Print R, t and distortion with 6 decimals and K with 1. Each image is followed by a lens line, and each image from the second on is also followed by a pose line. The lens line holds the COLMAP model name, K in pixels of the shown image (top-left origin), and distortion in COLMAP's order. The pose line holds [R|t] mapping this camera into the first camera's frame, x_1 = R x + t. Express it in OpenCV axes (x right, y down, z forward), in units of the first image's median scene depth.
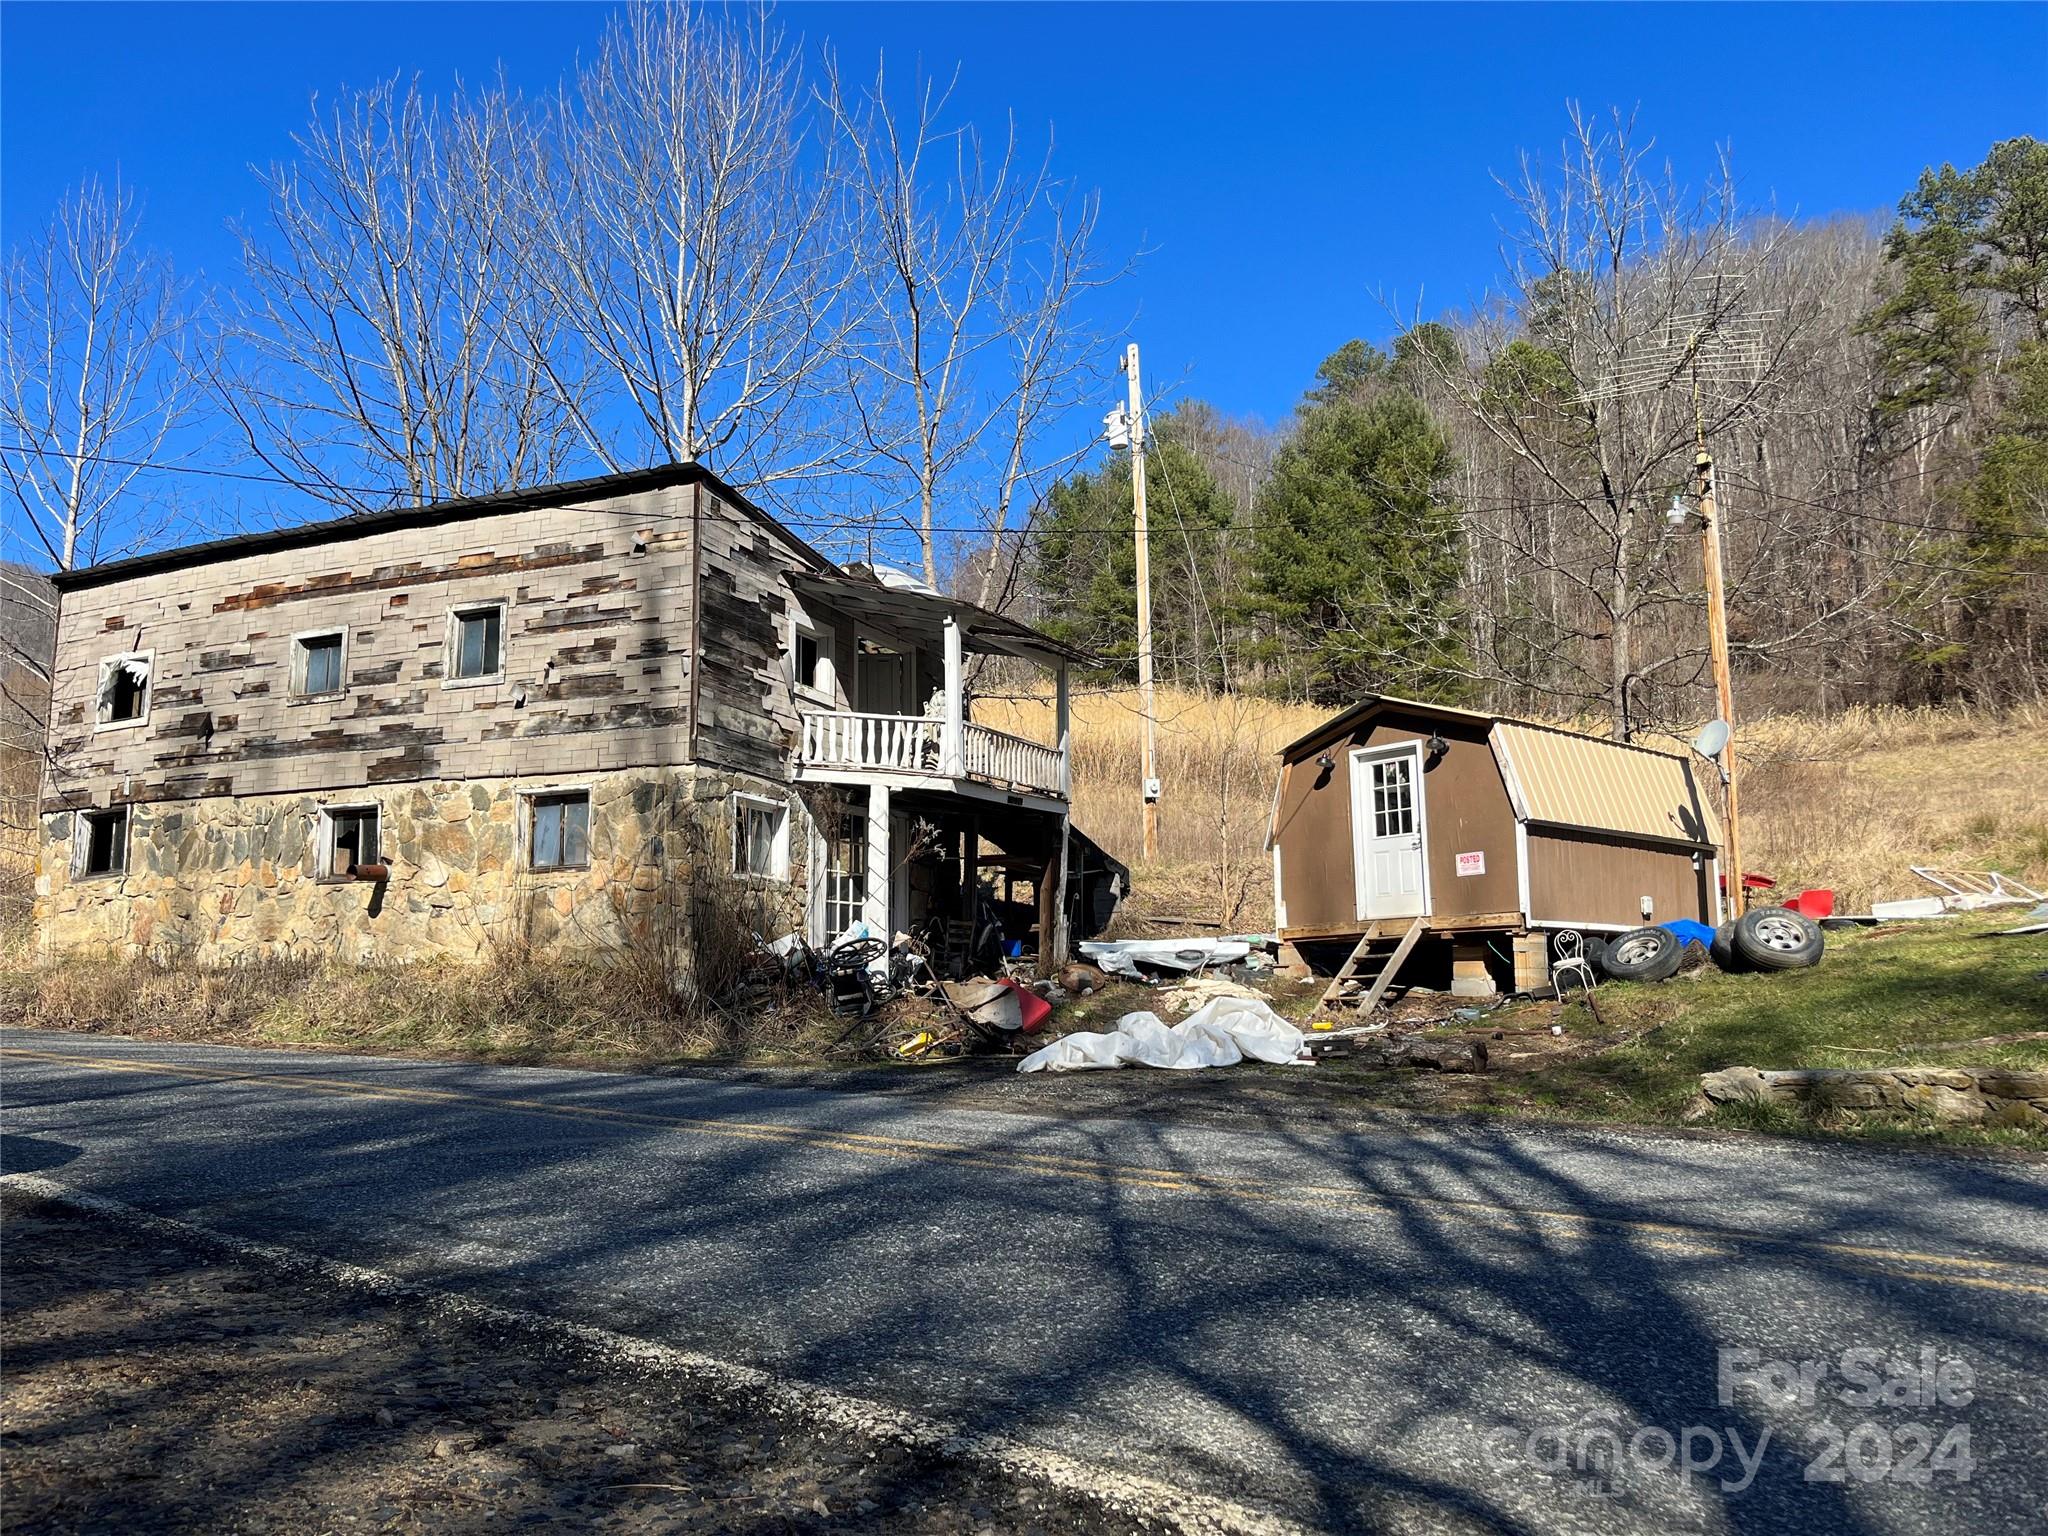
lens RADIAL K [[1547.8, 0, 1022.1], [0, 1547.8, 766.4], [0, 0, 1]] dist [0.055805, -0.076663]
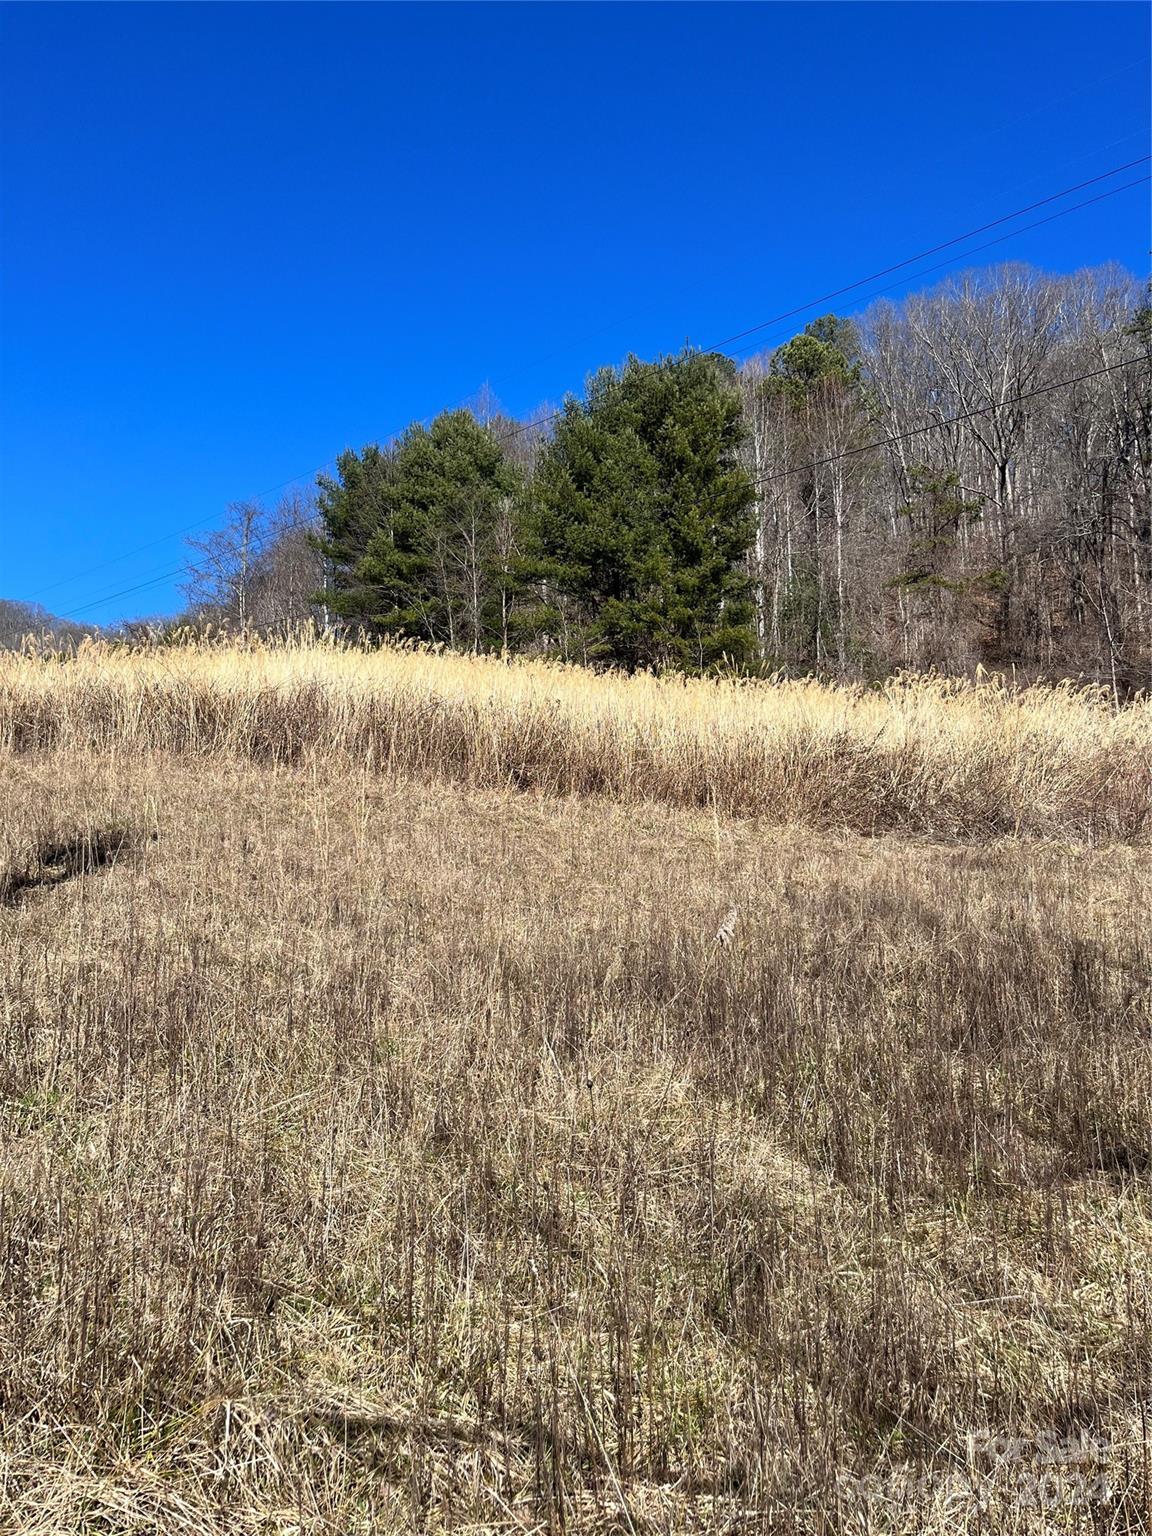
lens RADIAL K [[1160.9, 0, 576.9], [0, 1160.9, 768.1], [0, 0, 1]] dist [0.055805, -0.076663]
pose [[0.988757, 0.002586, 0.149508, 0.072075], [-0.007045, 0.999546, 0.029304, -0.008131], [-0.149365, -0.030028, 0.988326, 0.311203]]
